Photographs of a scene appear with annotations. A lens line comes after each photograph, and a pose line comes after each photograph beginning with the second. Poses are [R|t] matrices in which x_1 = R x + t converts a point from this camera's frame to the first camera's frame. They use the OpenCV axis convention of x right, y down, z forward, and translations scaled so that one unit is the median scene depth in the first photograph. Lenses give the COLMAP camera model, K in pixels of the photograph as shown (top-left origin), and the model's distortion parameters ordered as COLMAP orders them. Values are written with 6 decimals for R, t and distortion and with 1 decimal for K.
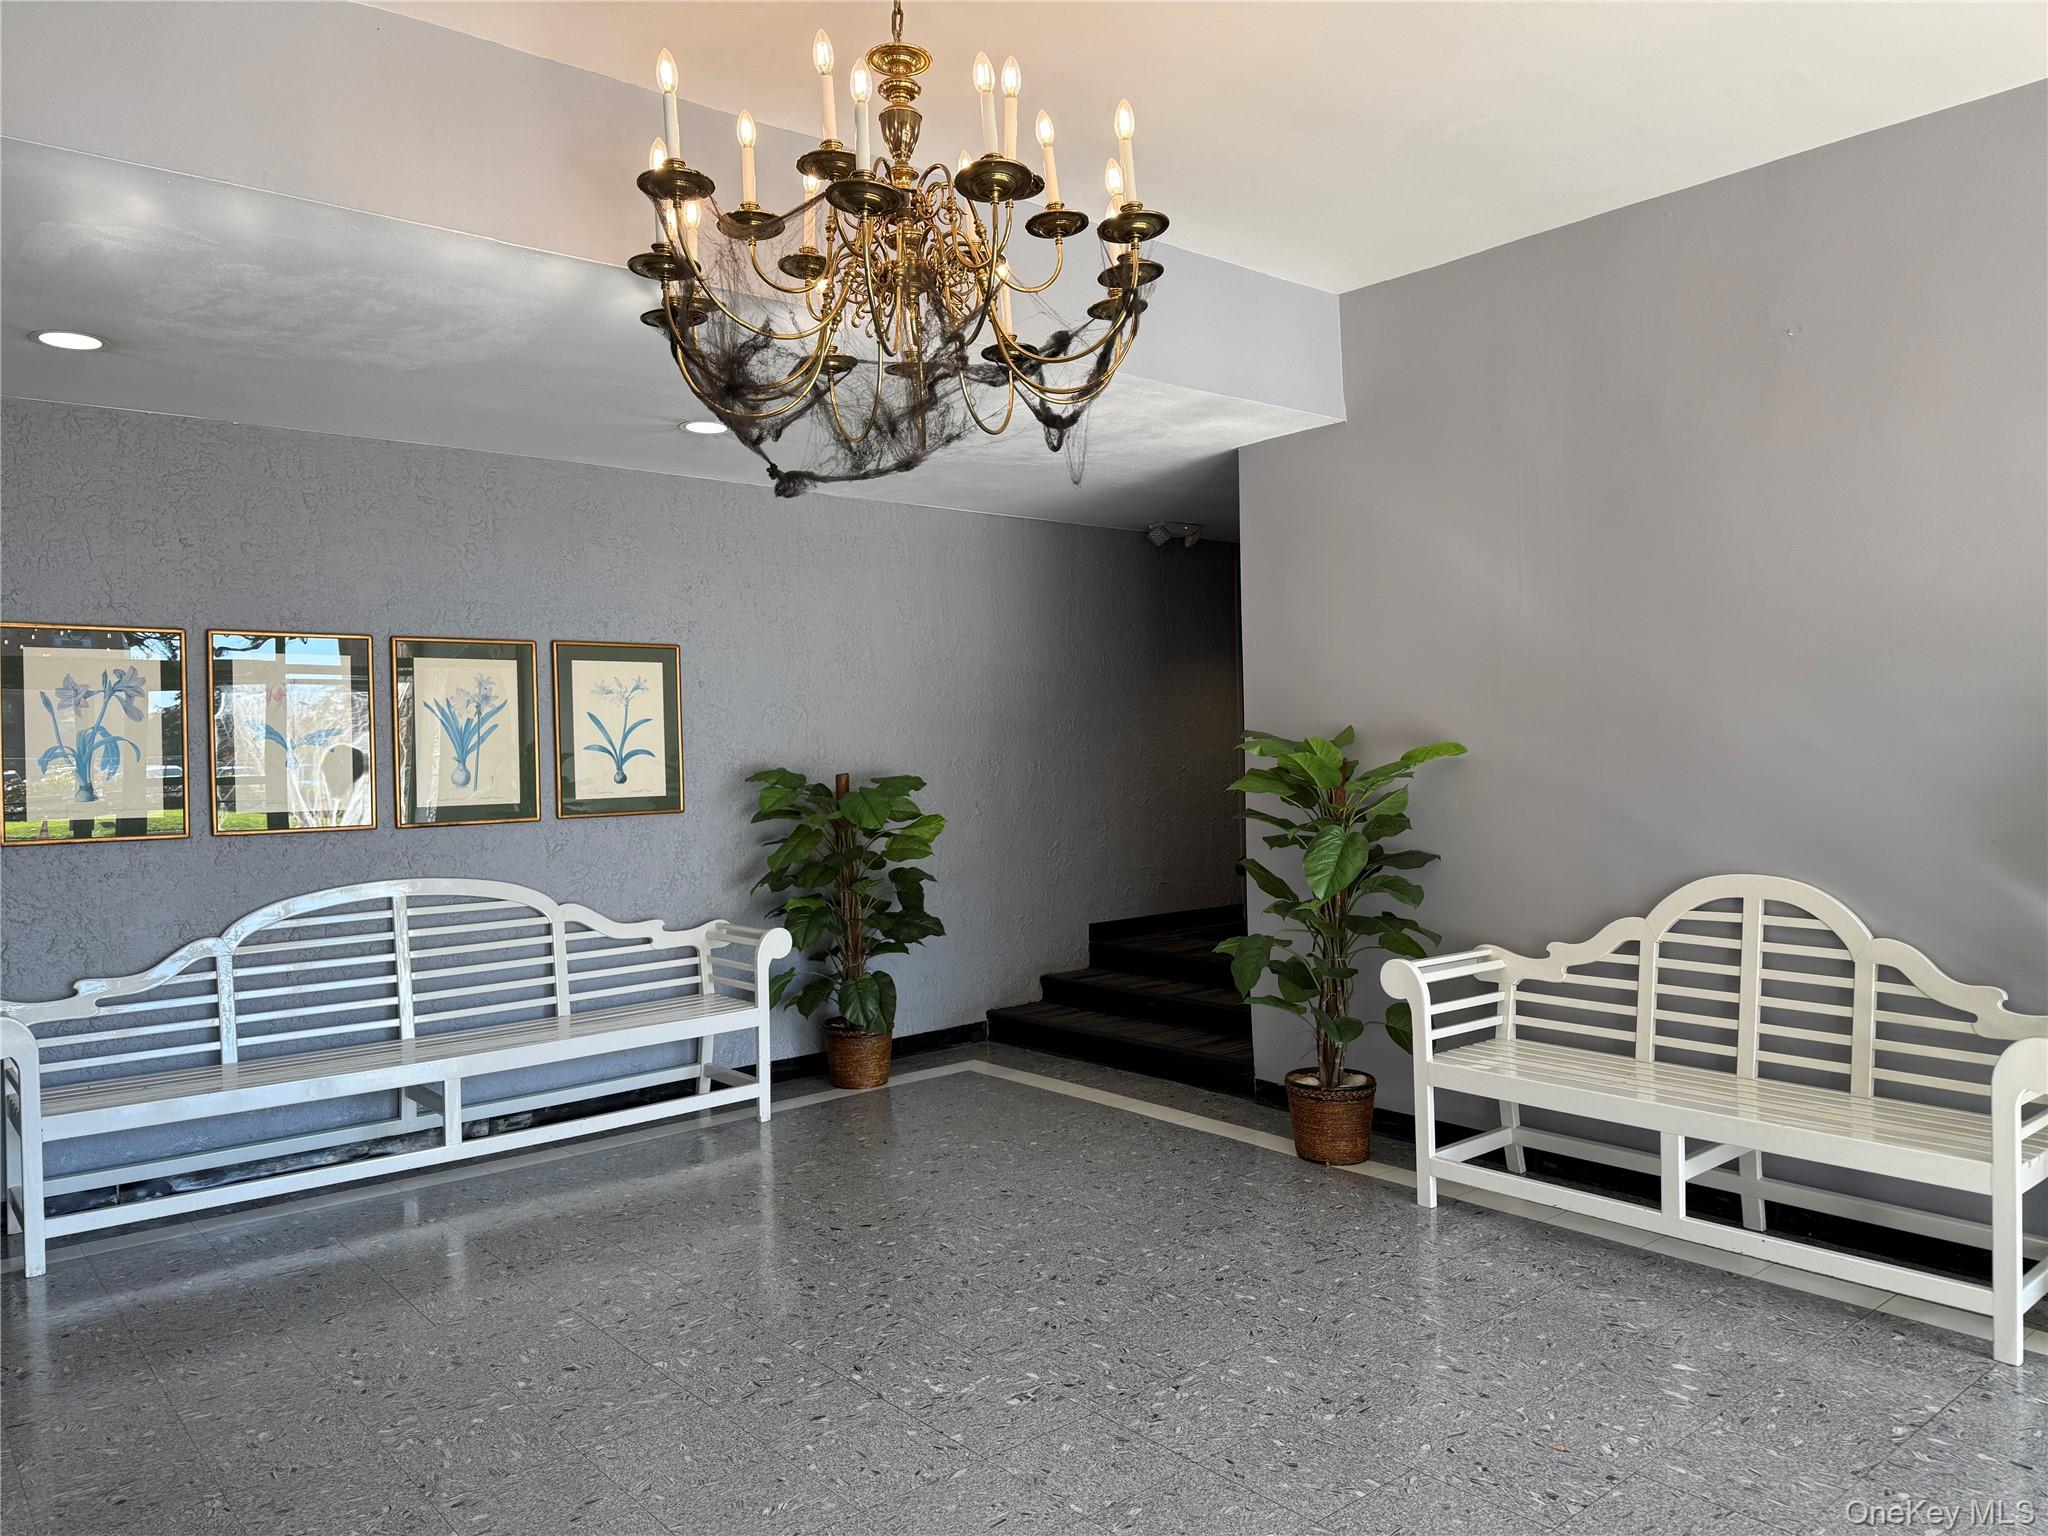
lens RADIAL K [[1453.6, 0, 1025.1], [0, 1453.6, 765.6], [0, 0, 1]] dist [0.073383, -0.006240]
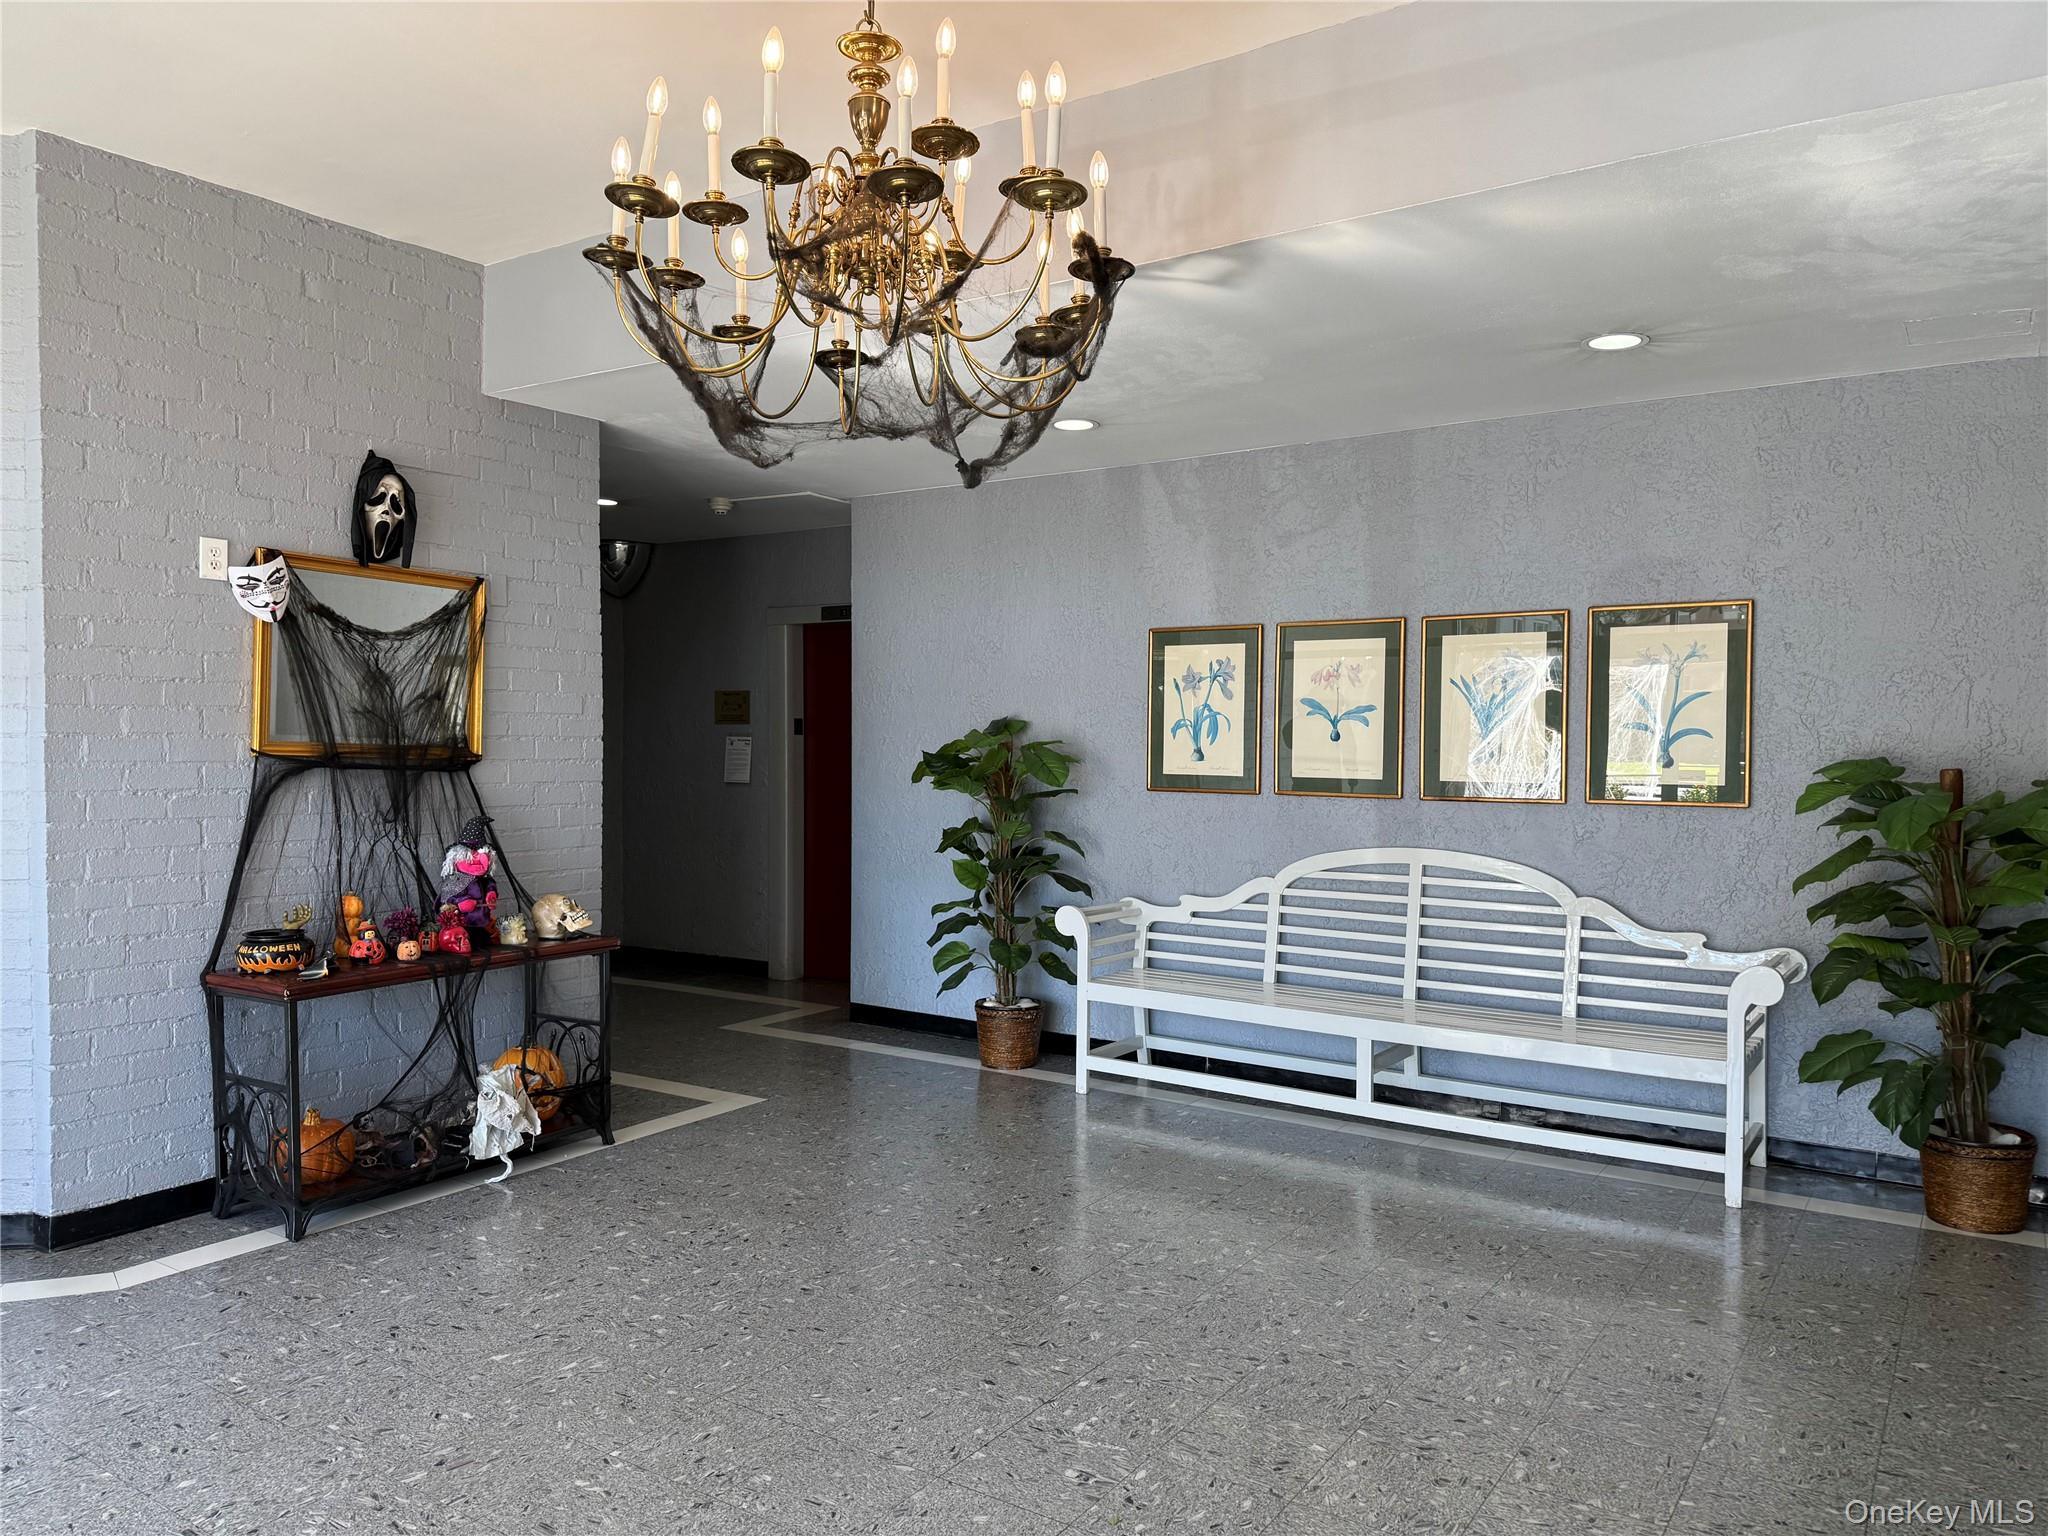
lens RADIAL K [[1453.6, 0, 1025.3], [0, 1453.6, 771.0], [0, 0, 1]] dist [0.073383, -0.006240]
pose [[0.283958, 0.046445, -0.957711, 0.545459], [-0.021037, 0.998887, 0.042205, -0.017853], [0.958606, 0.008163, 0.284619, 0.479712]]
